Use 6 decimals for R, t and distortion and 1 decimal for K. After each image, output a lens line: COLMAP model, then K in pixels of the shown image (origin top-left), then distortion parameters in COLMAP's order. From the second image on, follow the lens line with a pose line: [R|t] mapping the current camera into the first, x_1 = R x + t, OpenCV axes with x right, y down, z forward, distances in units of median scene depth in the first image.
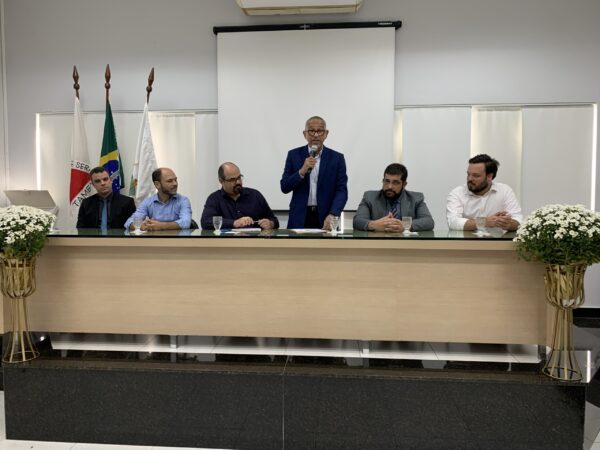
lens RADIAL K [[449.6, 0, 300.0], [0, 449.6, 225.0], [0, 0, 1]] dist [0.093533, 0.000853]
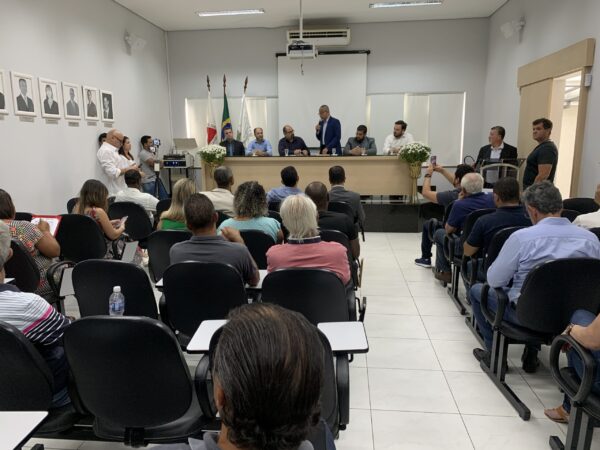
lens RADIAL K [[449.6, 0, 300.0], [0, 449.6, 225.0], [0, 0, 1]] dist [0.093533, 0.000853]
pose [[0.999848, -0.004779, -0.016784, -0.059530], [0.006732, 0.992958, 0.118276, 0.080754], [0.016101, -0.118371, 0.992839, -1.151103]]
